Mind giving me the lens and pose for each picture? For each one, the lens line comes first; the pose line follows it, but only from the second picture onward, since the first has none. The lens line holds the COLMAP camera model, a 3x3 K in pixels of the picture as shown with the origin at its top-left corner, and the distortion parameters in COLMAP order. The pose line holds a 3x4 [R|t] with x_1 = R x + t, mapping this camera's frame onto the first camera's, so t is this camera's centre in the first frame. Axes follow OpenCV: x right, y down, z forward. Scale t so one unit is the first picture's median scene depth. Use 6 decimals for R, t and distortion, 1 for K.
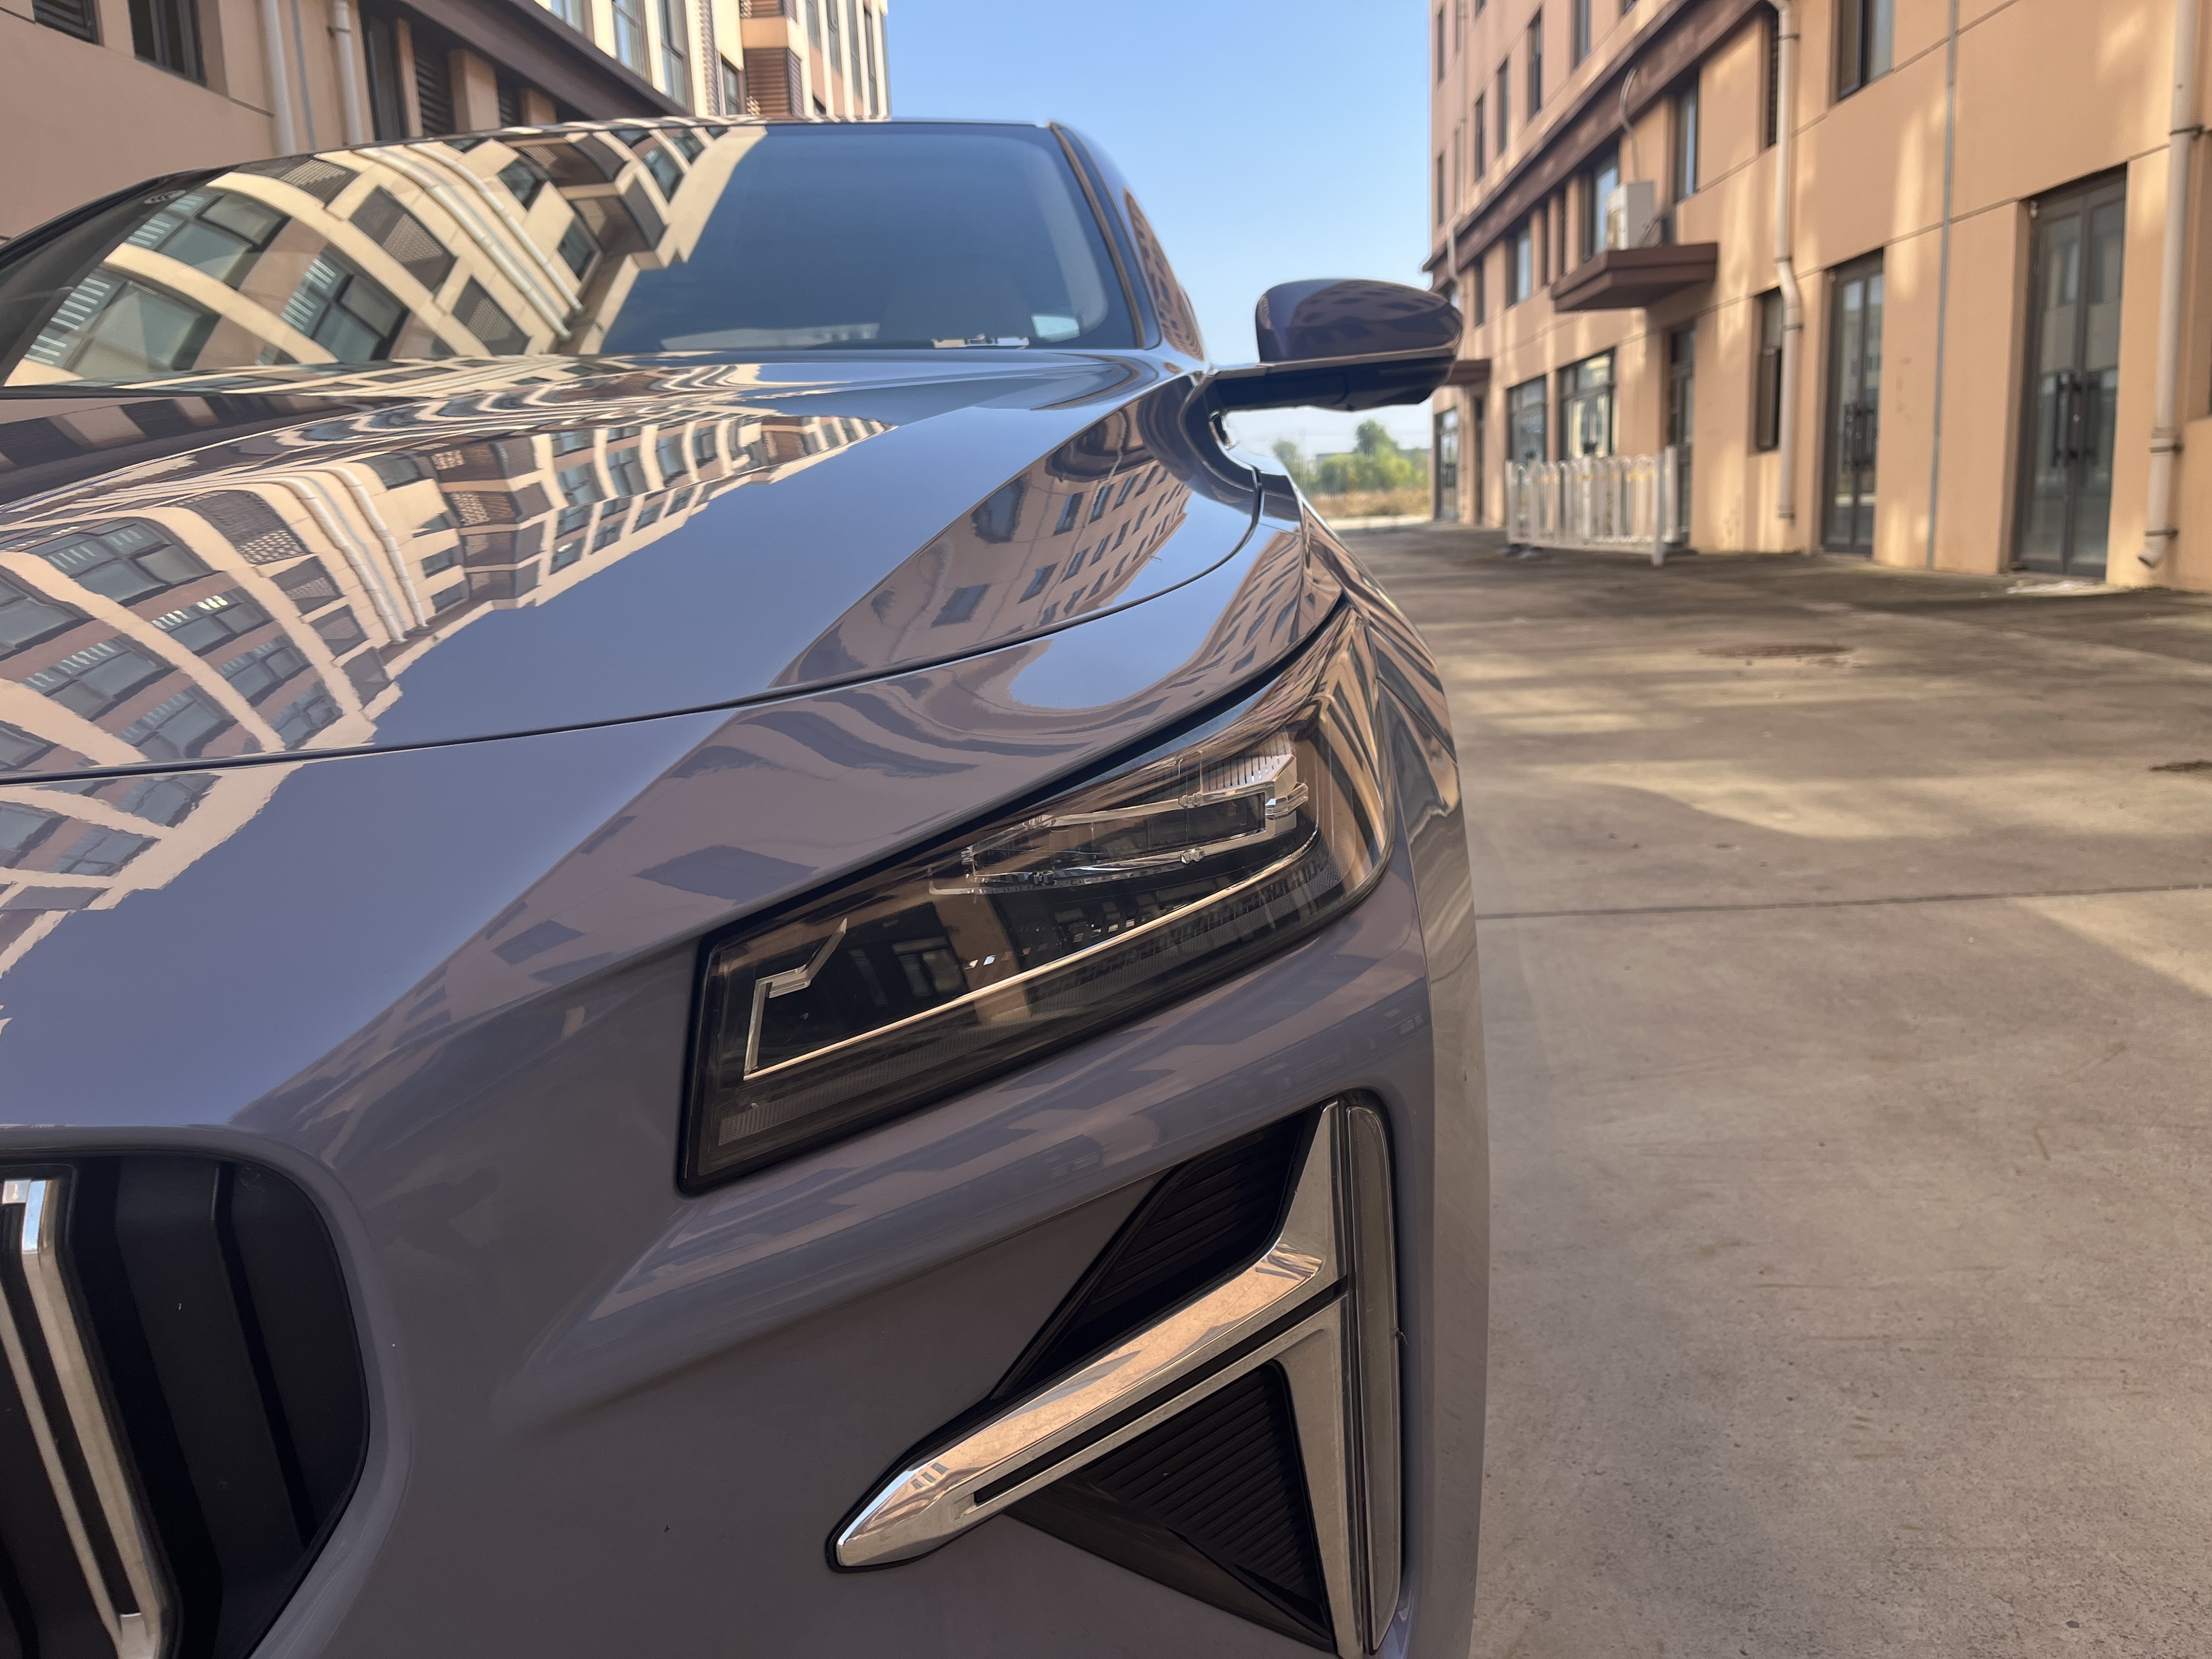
lens RADIAL K [[1669.9, 0, 1118.5], [0, 1669.9, 833.8], [0, 0, 1]] dist [0.080206, -0.108477]
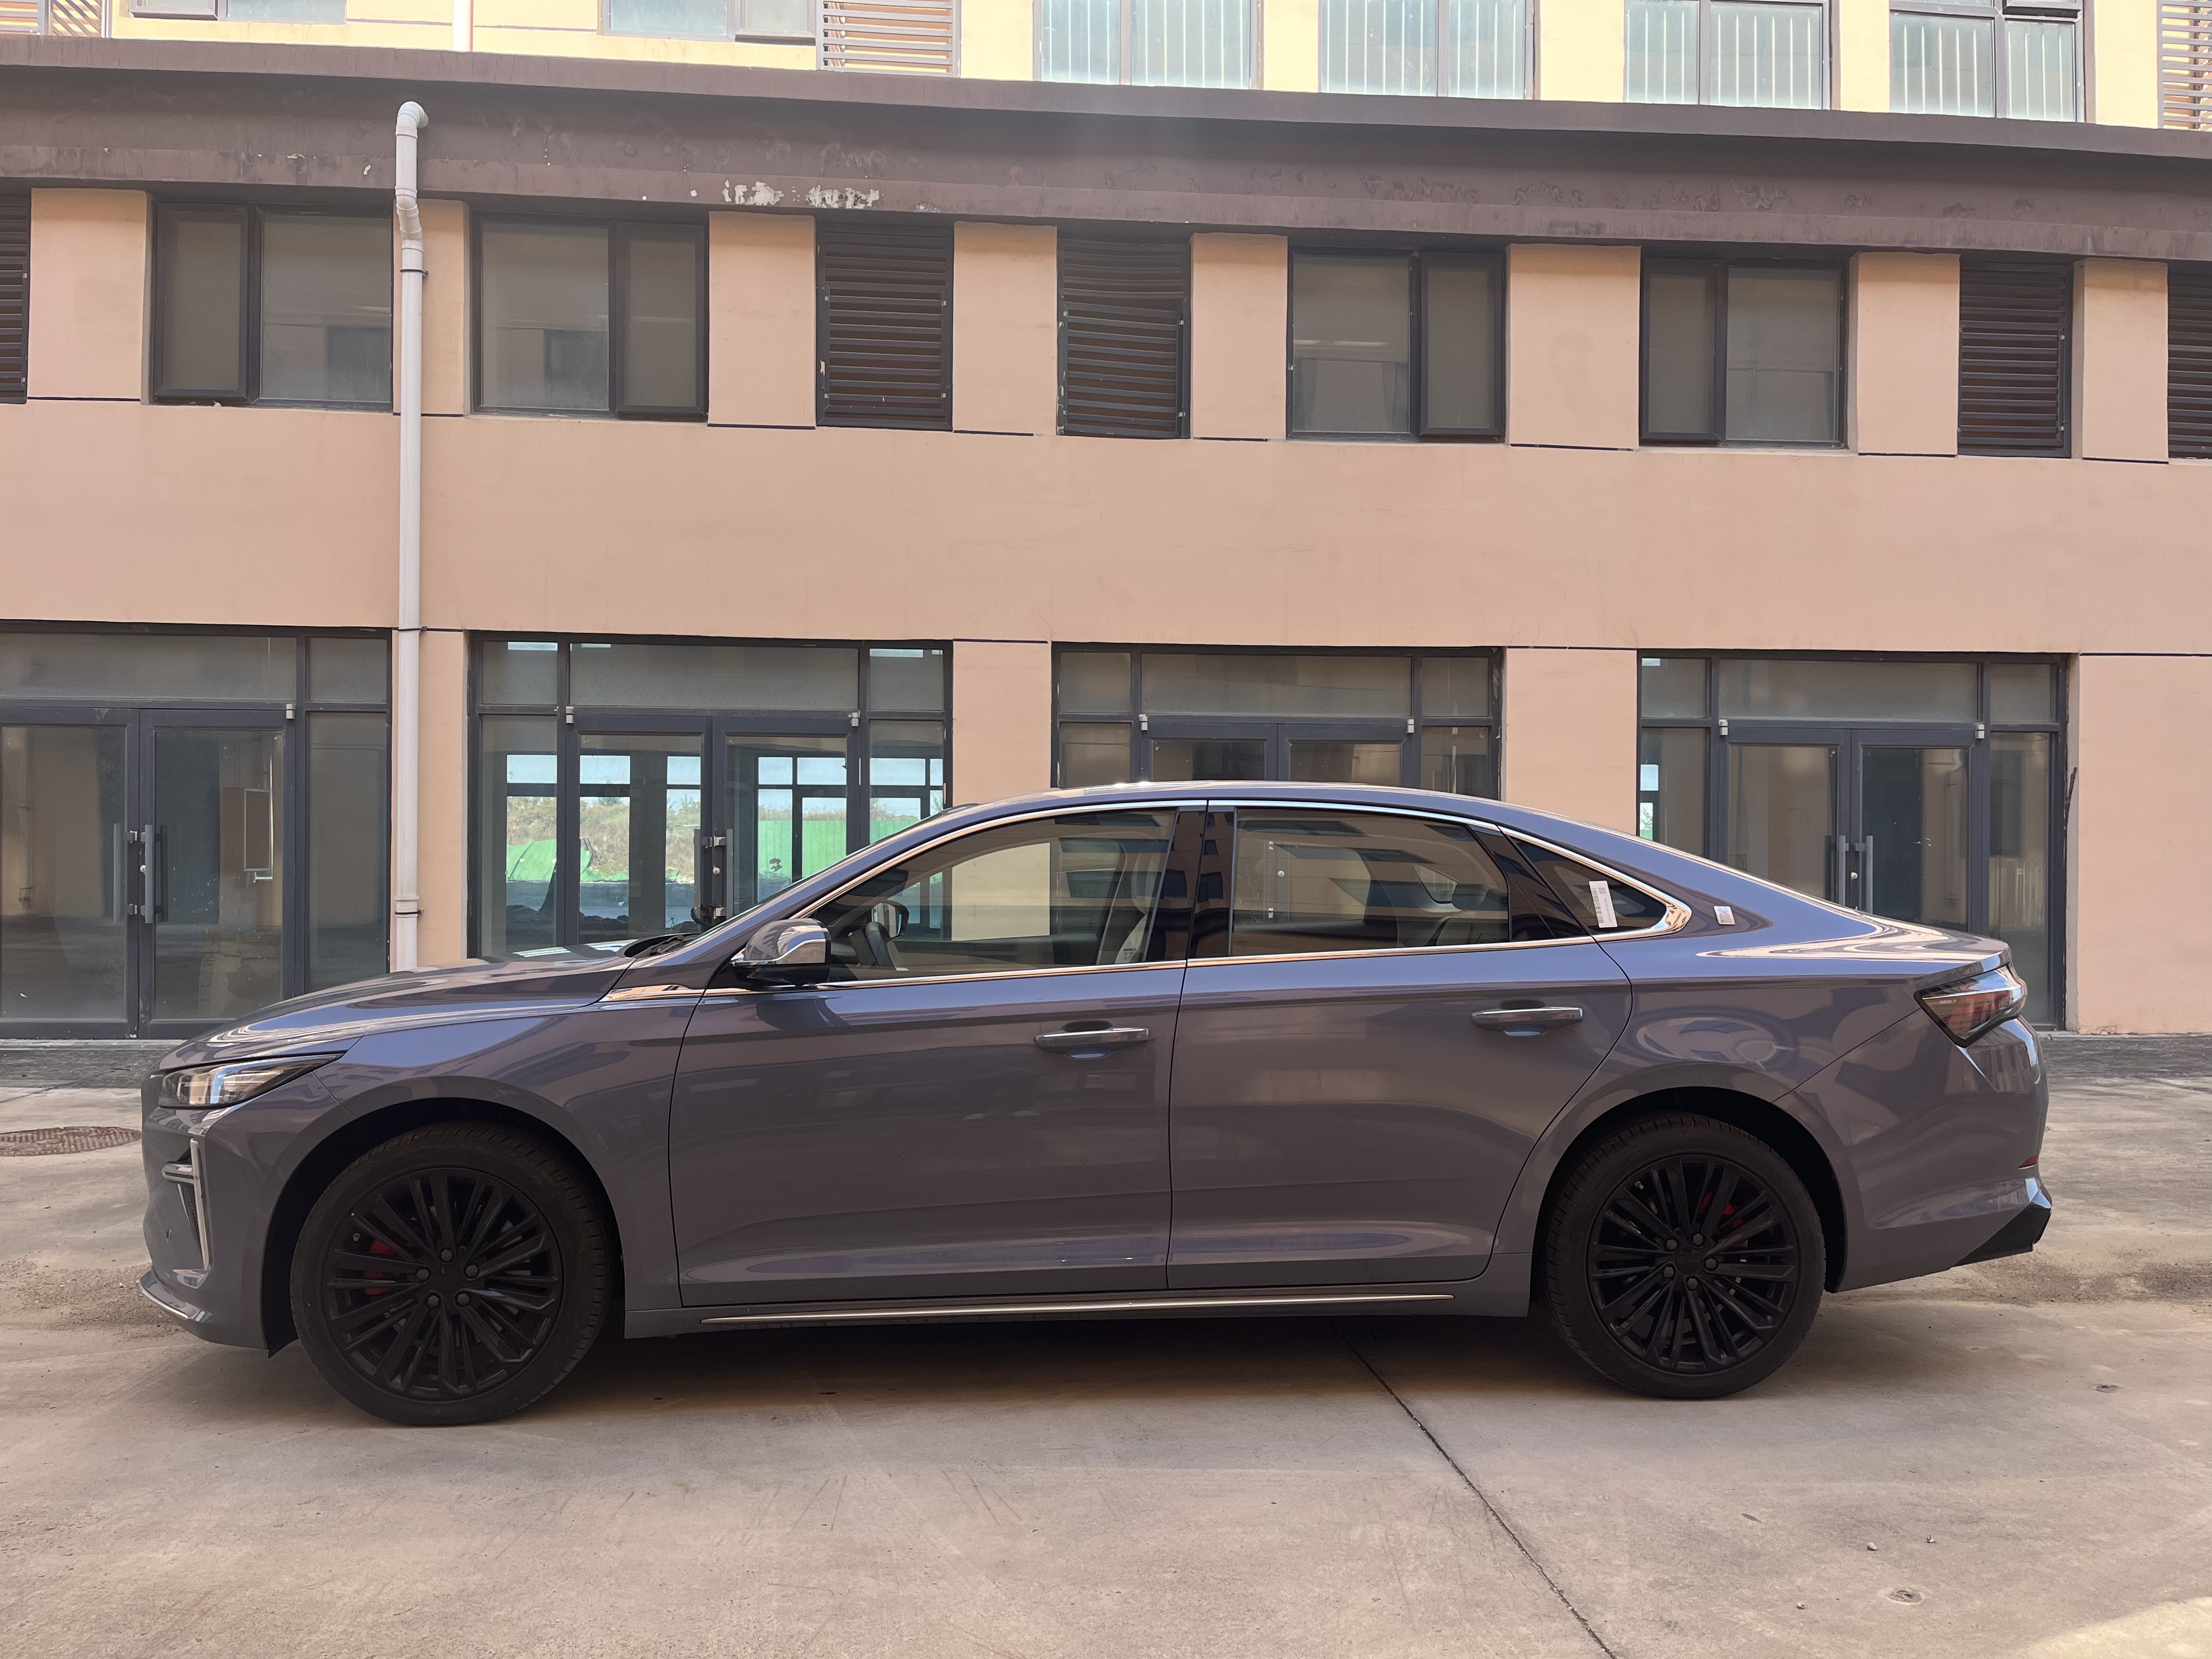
lens RADIAL K [[1669.9, 0, 1122.2], [0, 1669.9, 856.0], [0, 0, 1]] dist [0.080206, -0.108477]
pose [[0.132403, 0.046832, -0.990089, 0.333970], [-0.202304, 0.979133, 0.019260, -0.081491], [0.970331, 0.197749, 0.139114, 0.170081]]
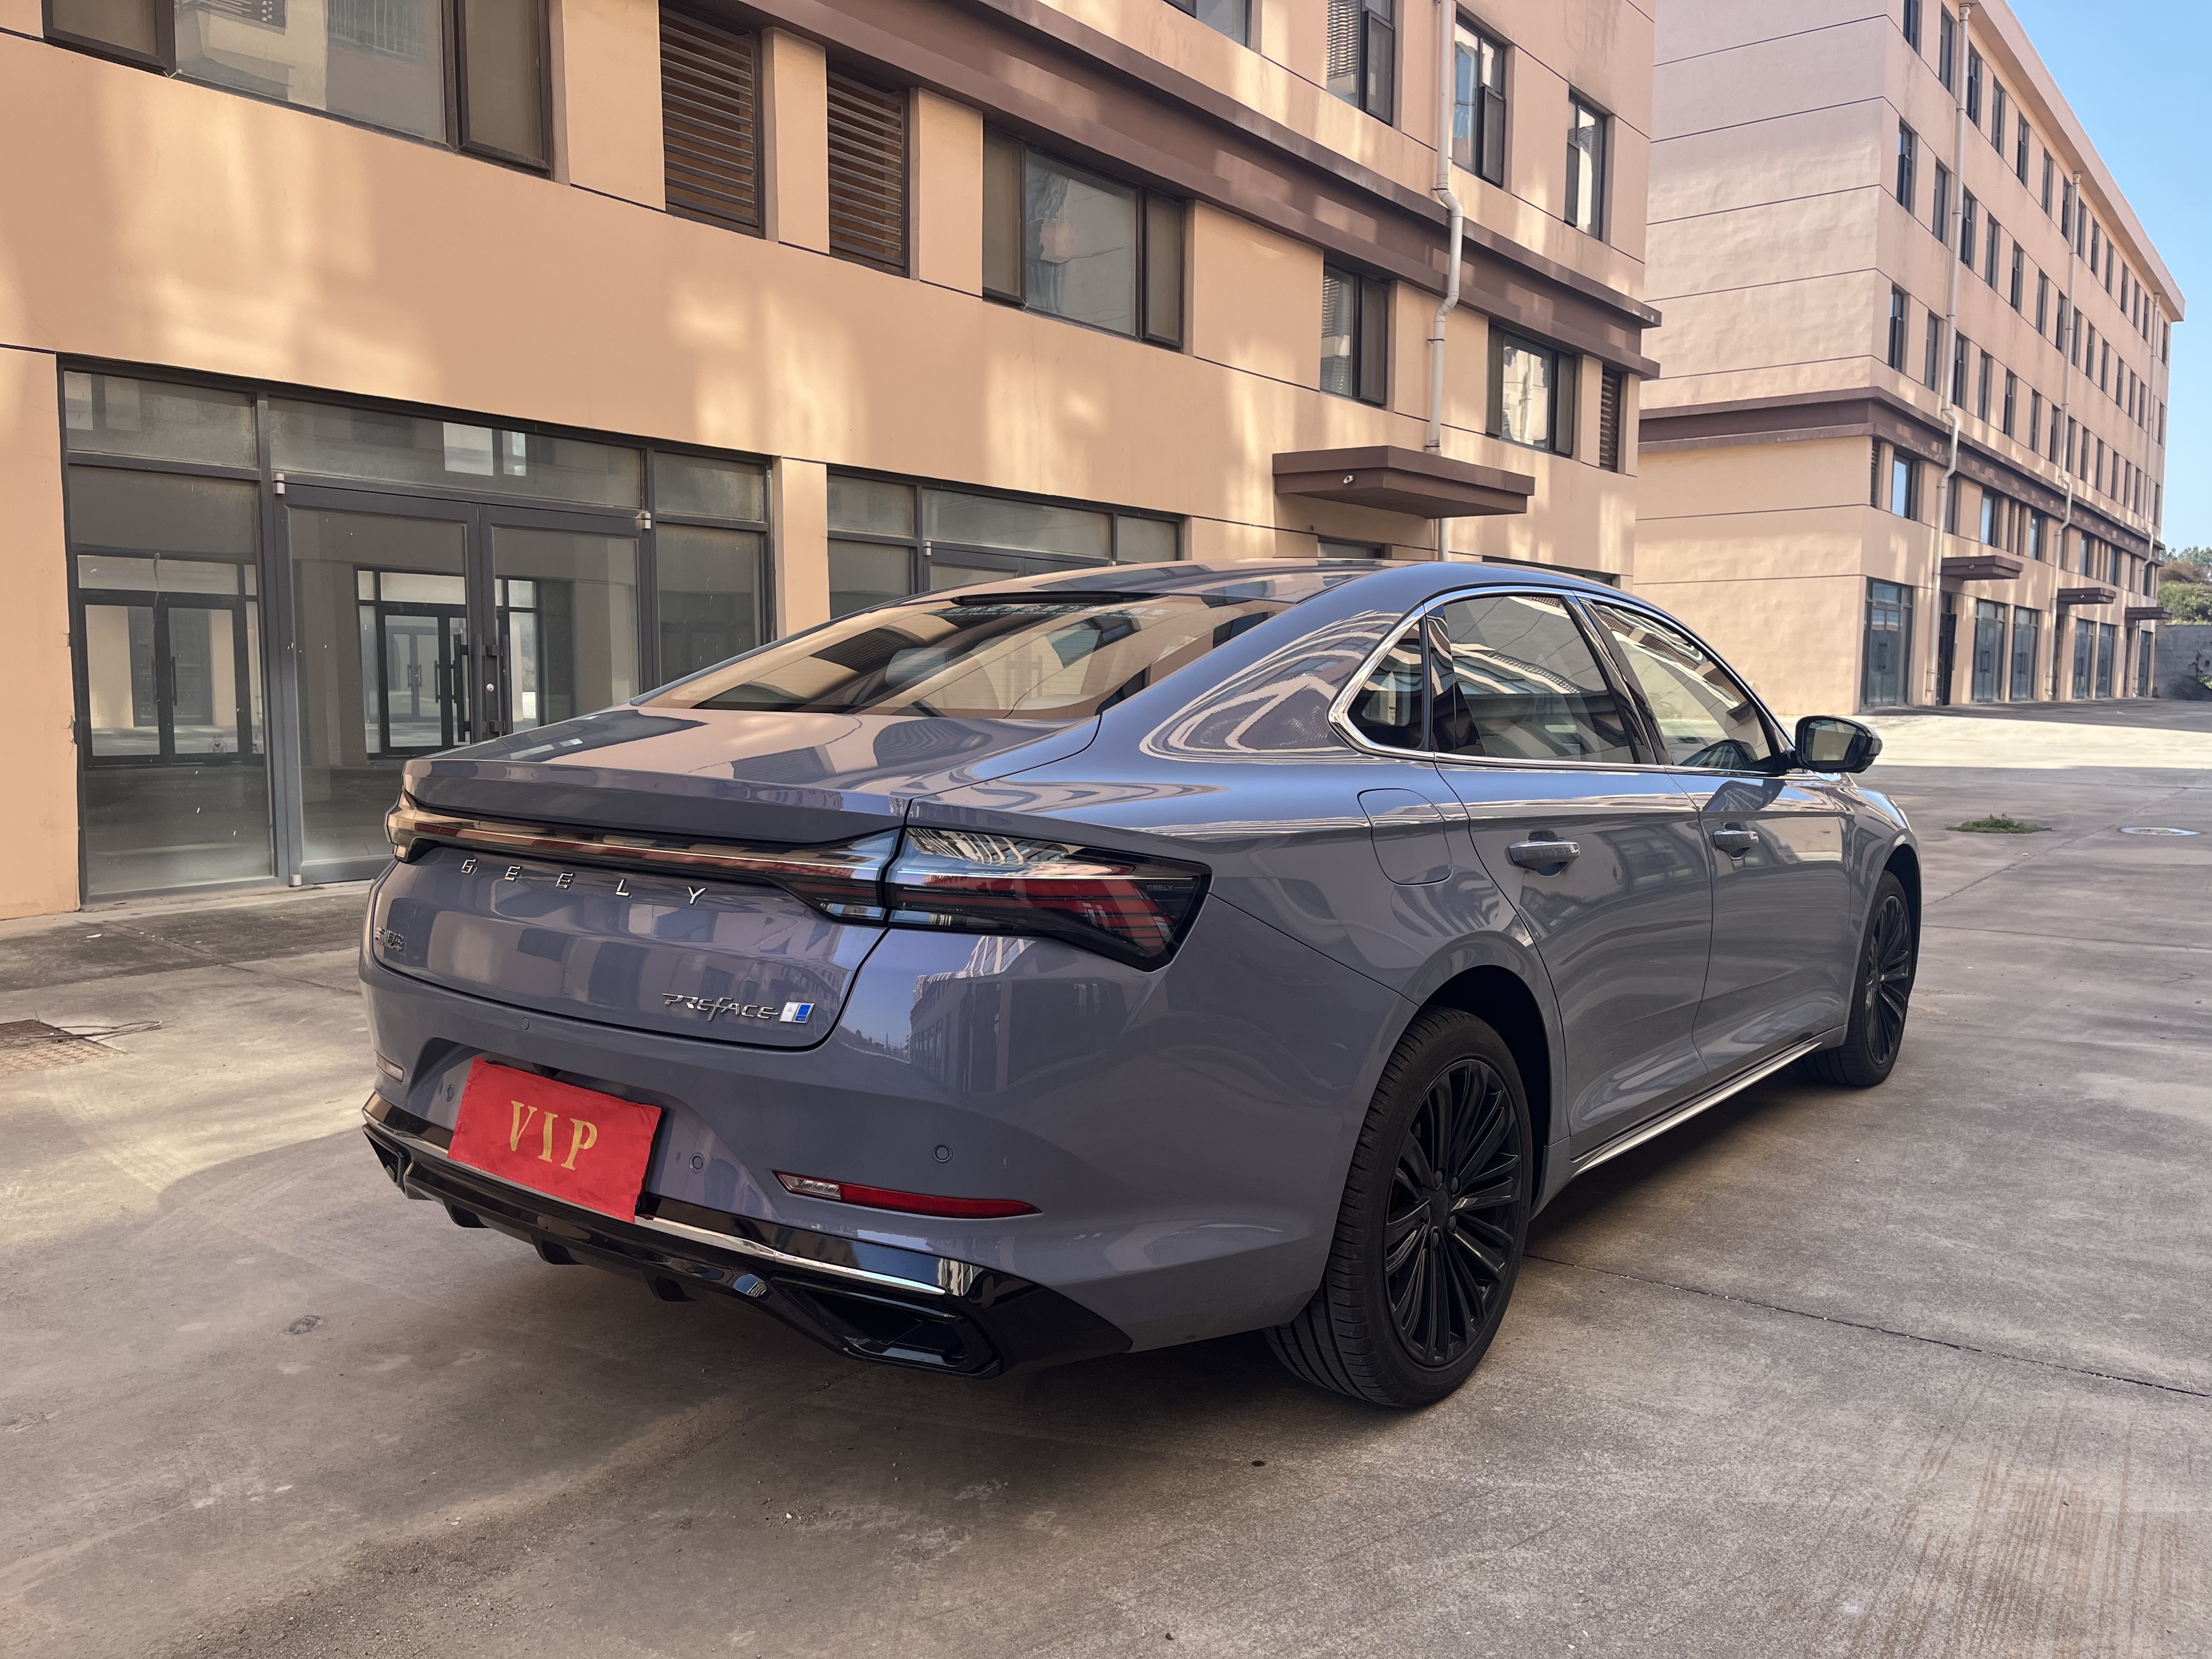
lens RADIAL K [[1669.9, 0, 1123.0], [0, 1669.9, 828.6], [0, 0, 1]] dist [0.080206, -0.108477]
pose [[-0.824120, -0.010613, 0.566316, -0.212972], [0.140251, 0.964866, 0.222178, -0.123774], [-0.548777, 0.262528, -0.793677, 0.541626]]
